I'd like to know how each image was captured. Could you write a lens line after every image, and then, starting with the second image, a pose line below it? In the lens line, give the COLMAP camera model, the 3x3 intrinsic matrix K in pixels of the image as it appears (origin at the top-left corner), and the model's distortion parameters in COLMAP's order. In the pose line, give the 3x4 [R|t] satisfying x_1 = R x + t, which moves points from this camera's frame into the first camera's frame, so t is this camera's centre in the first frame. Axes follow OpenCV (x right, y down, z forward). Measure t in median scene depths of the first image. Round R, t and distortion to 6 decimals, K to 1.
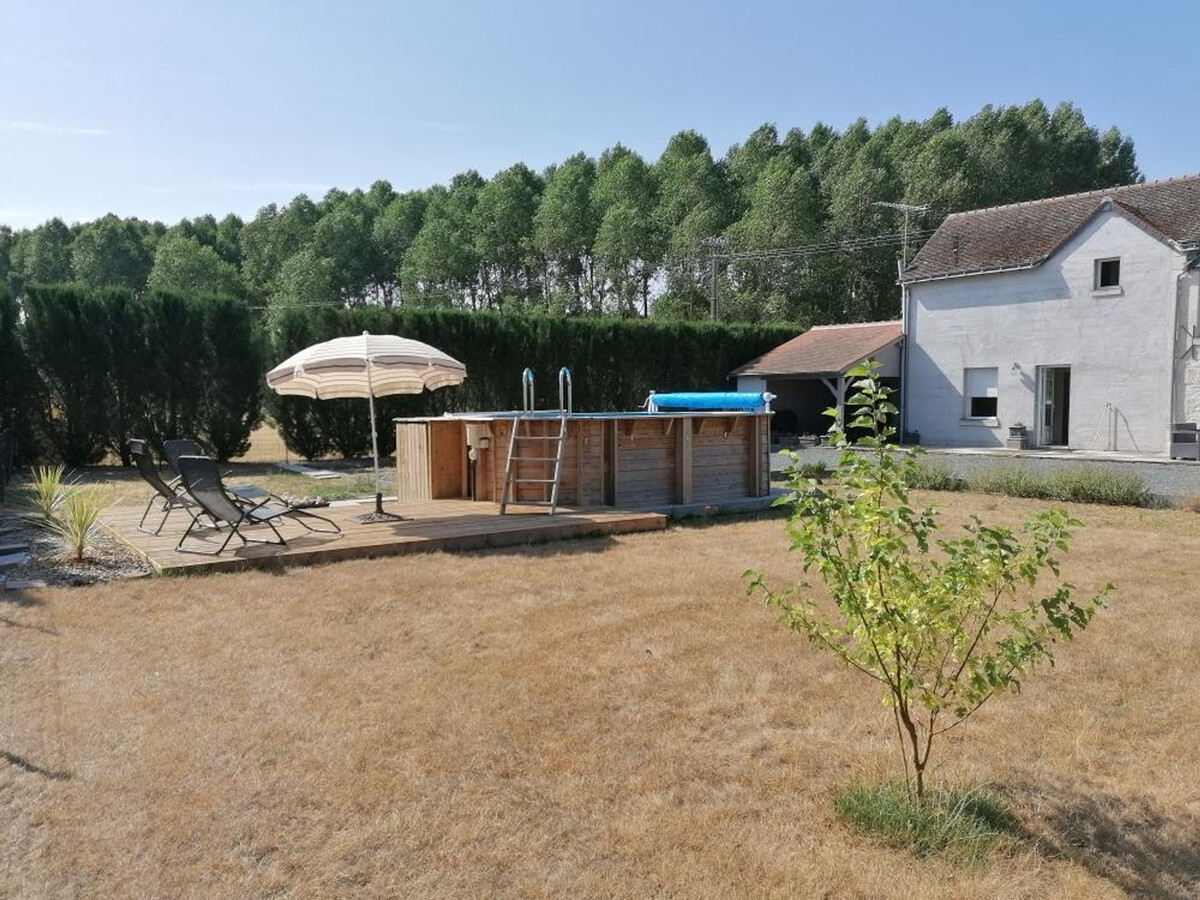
lens RADIAL K [[918.3, 0, 600.0], [0, 918.3, 450.0], [0, 0, 1]] dist [0.114863, -0.153627]
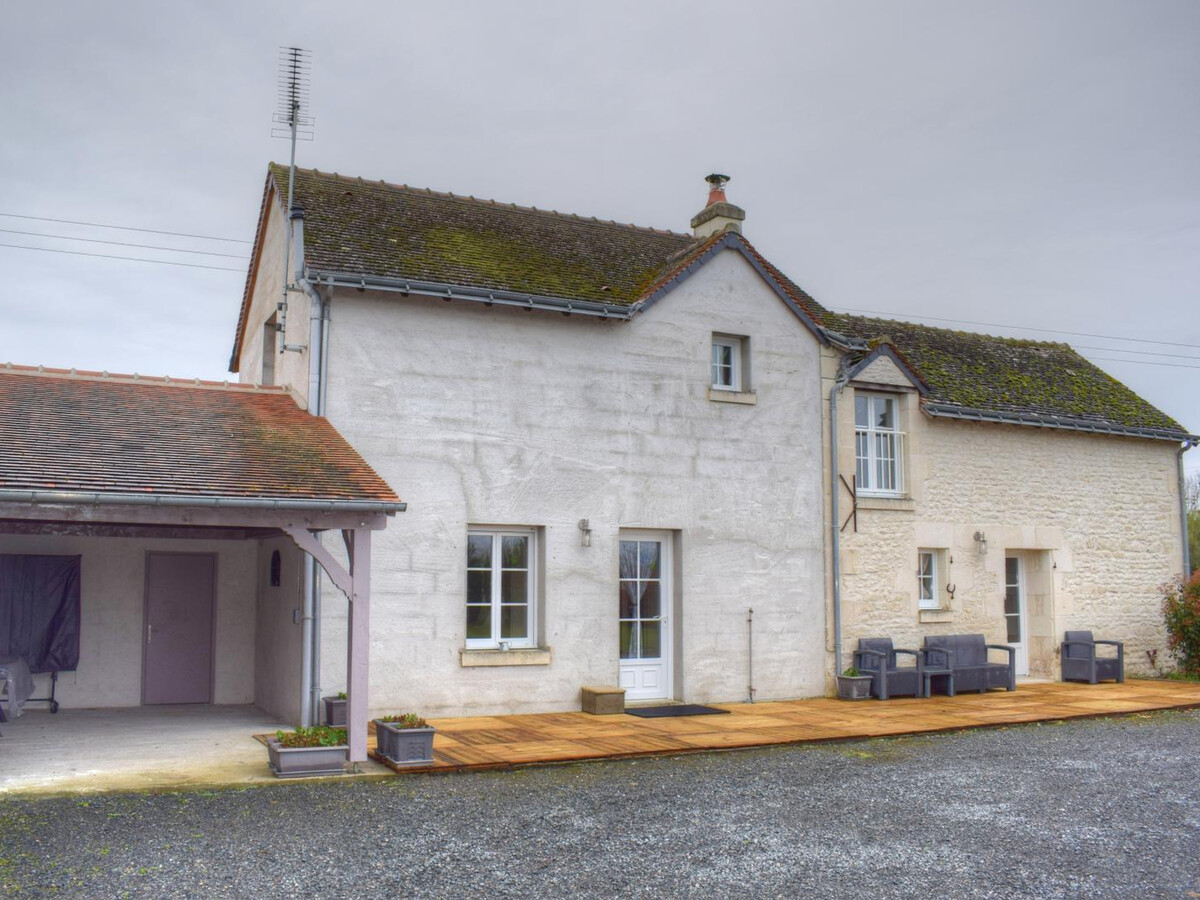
lens RADIAL K [[1135.2, 0, 596.1], [0, 1135.2, 469.1], [0, 0, 1]] dist [-0.111084, 0.002956]
pose [[0.206935, 0.117418, 0.971283, -0.082052], [0.055107, 0.989797, -0.131397, -0.043648], [-0.976801, 0.080716, 0.198353, 0.857038]]
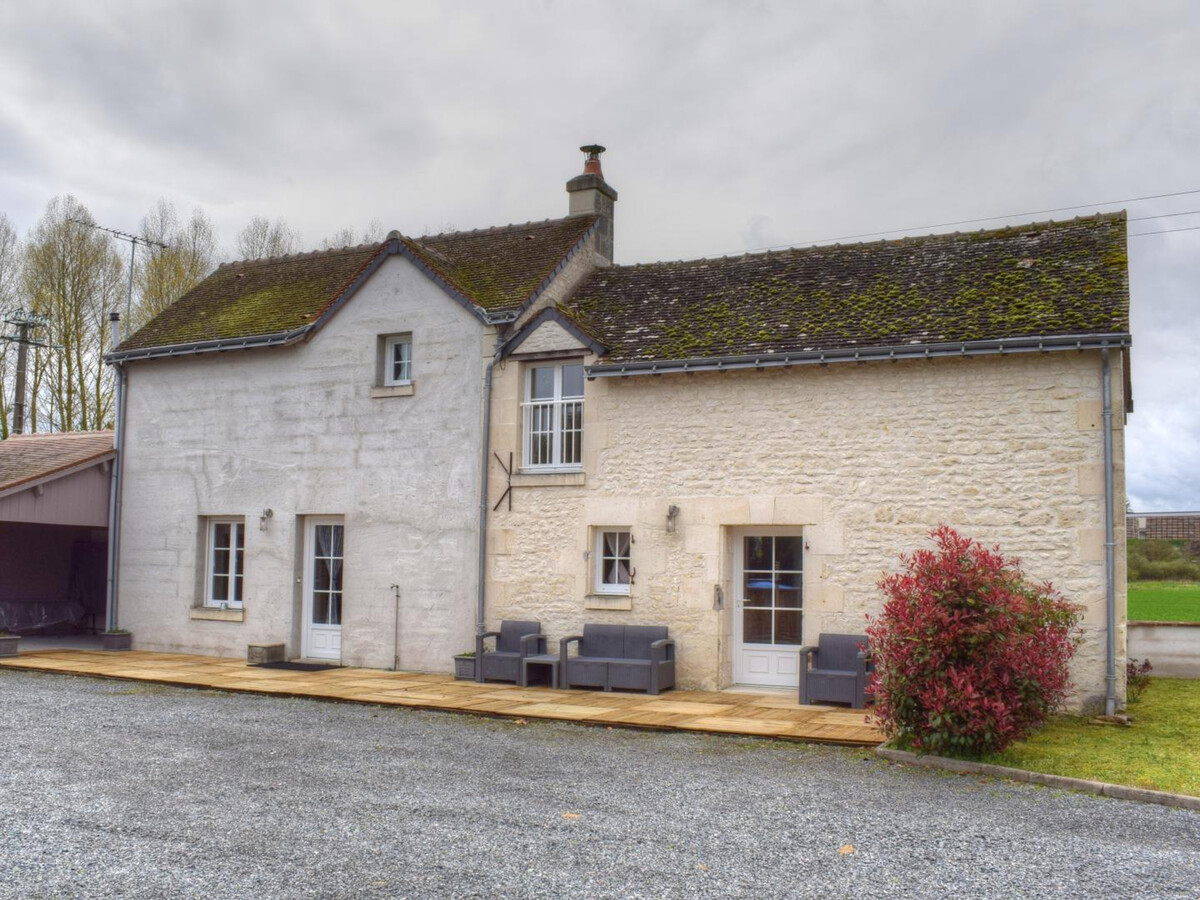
lens RADIAL K [[1114.8, 0, 599.5], [0, 1114.8, 485.8], [0, 0, 1]] dist [-0.093680, 0.003473]
pose [[0.903015, 0.051254, 0.426541, 0.330313], [0.001637, 0.992440, -0.122719, -0.024053], [-0.429607, 0.111516, 0.896104, 0.305755]]
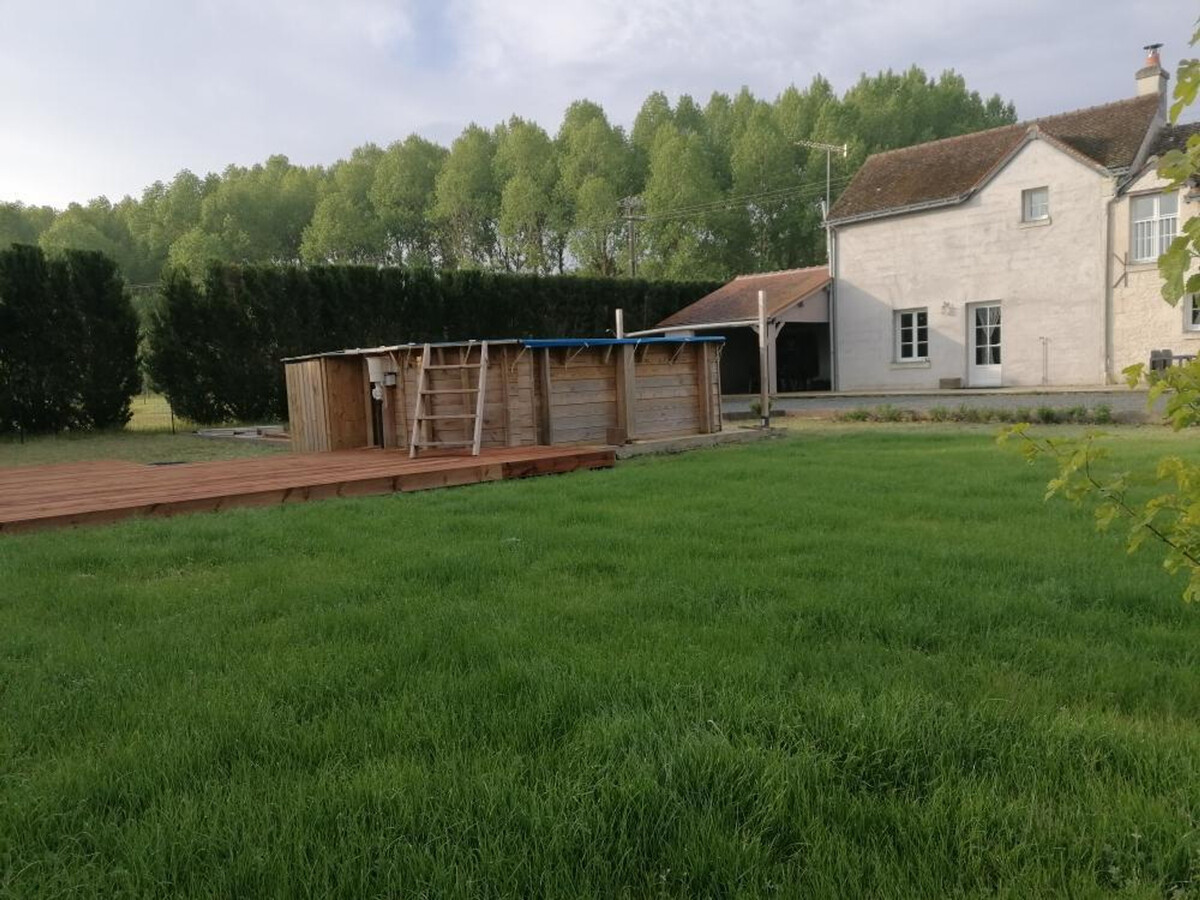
lens RADIAL K [[892.2, 0, 600.0], [0, 892.2, 450.0], [0, 0, 1]] dist [0.096627, -0.123770]
pose [[0.995360, -0.044205, 0.085463, -0.003889], [0.041892, 0.998711, 0.028676, 0.019672], [-0.086620, -0.024963, 0.995929, 0.078339]]
